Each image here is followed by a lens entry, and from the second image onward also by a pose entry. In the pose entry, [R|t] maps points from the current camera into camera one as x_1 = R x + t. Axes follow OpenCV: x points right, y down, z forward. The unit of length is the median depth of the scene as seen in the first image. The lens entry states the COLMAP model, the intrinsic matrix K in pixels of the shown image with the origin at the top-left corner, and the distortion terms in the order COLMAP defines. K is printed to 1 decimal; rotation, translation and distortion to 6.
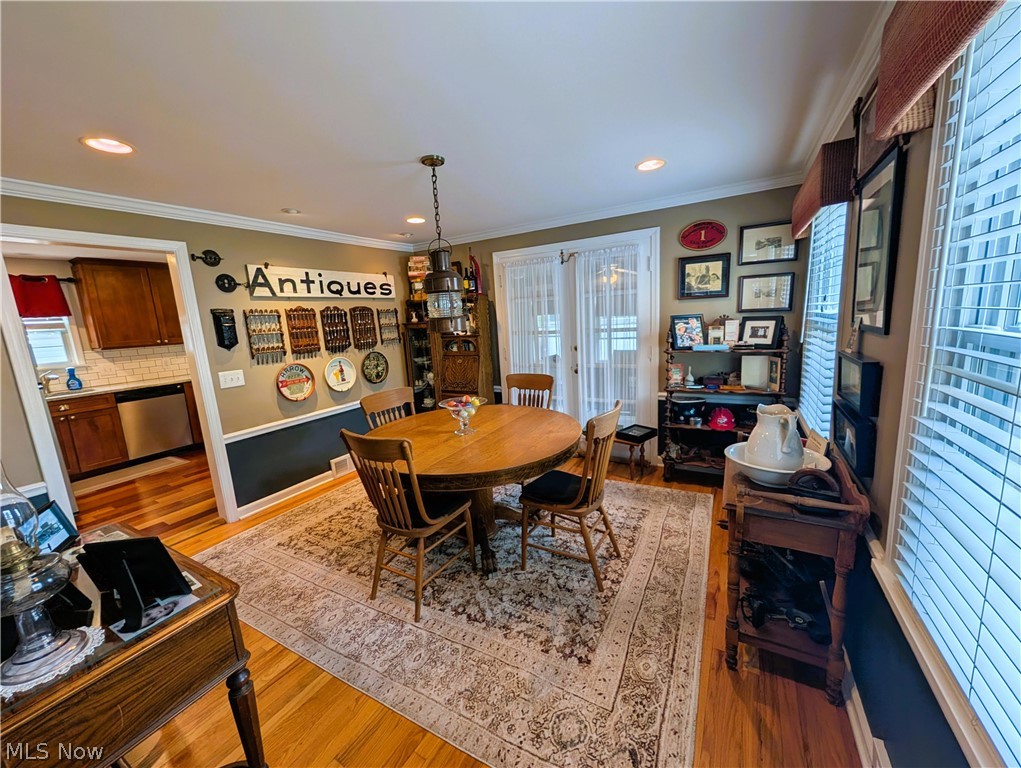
lens RADIAL K [[392.8, 0, 510.5], [0, 392.8, 384.0], [0, 0, 1]] dist [0.001870, 0.000079]
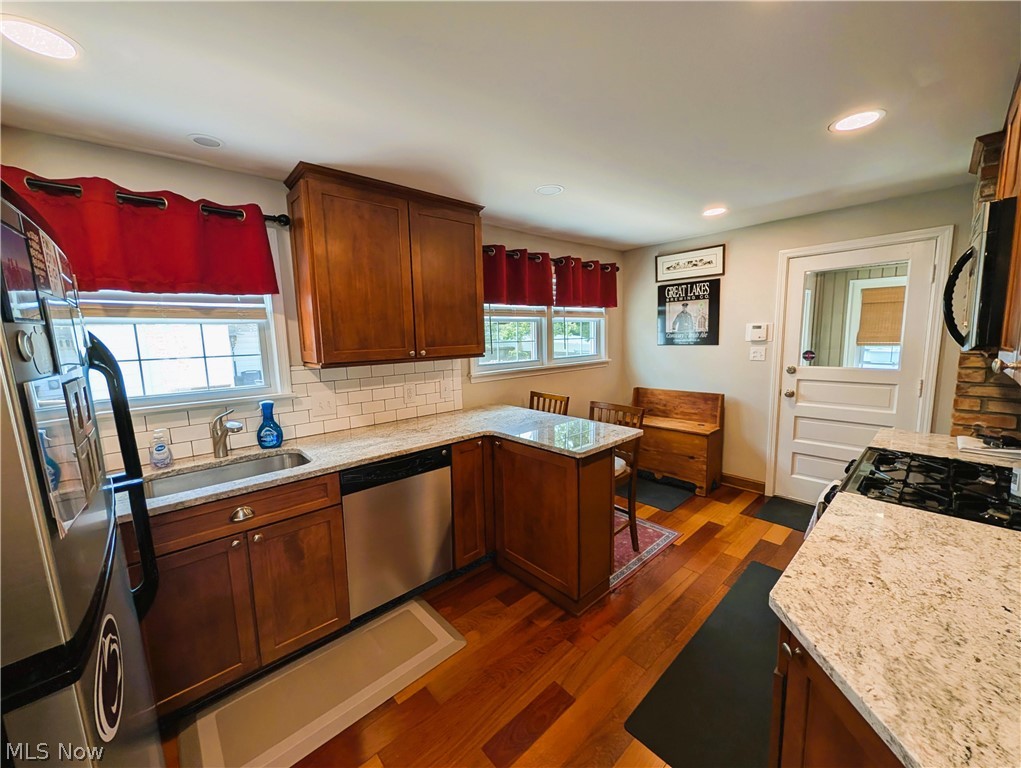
lens RADIAL K [[392.8, 0, 510.5], [0, 392.8, 384.0], [0, 0, 1]] dist [0.001870, 0.000079]
pose [[0.953058, 0.071294, -0.294275, -0.711336], [-0.081062, 0.996485, -0.021115, -0.077802], [0.291735, 0.043978, 0.955487, 0.642711]]
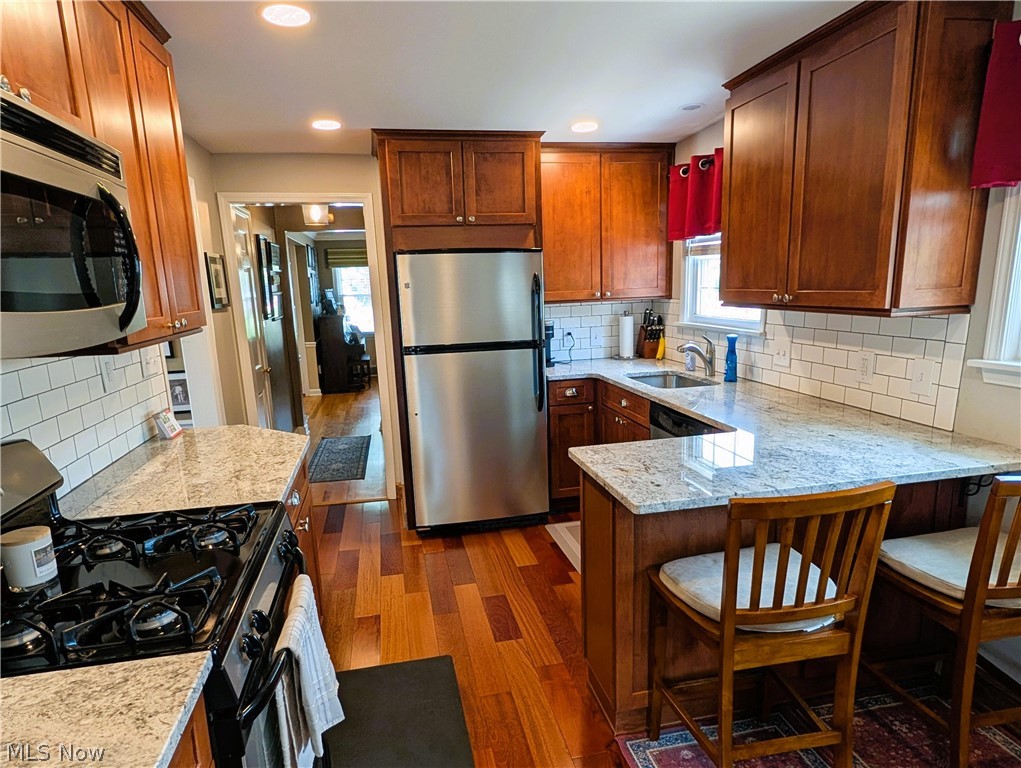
lens RADIAL K [[626.7, 0, 512.9], [0, 626.7, 418.0], [0, 0, 1]] dist [0.002921, 0.000391]
pose [[-0.737583, 0.224327, -0.636905, -0.442149], [-0.041193, 0.926501, 0.374031, -0.211866], [0.673999, 0.302115, -0.674131, 1.310194]]
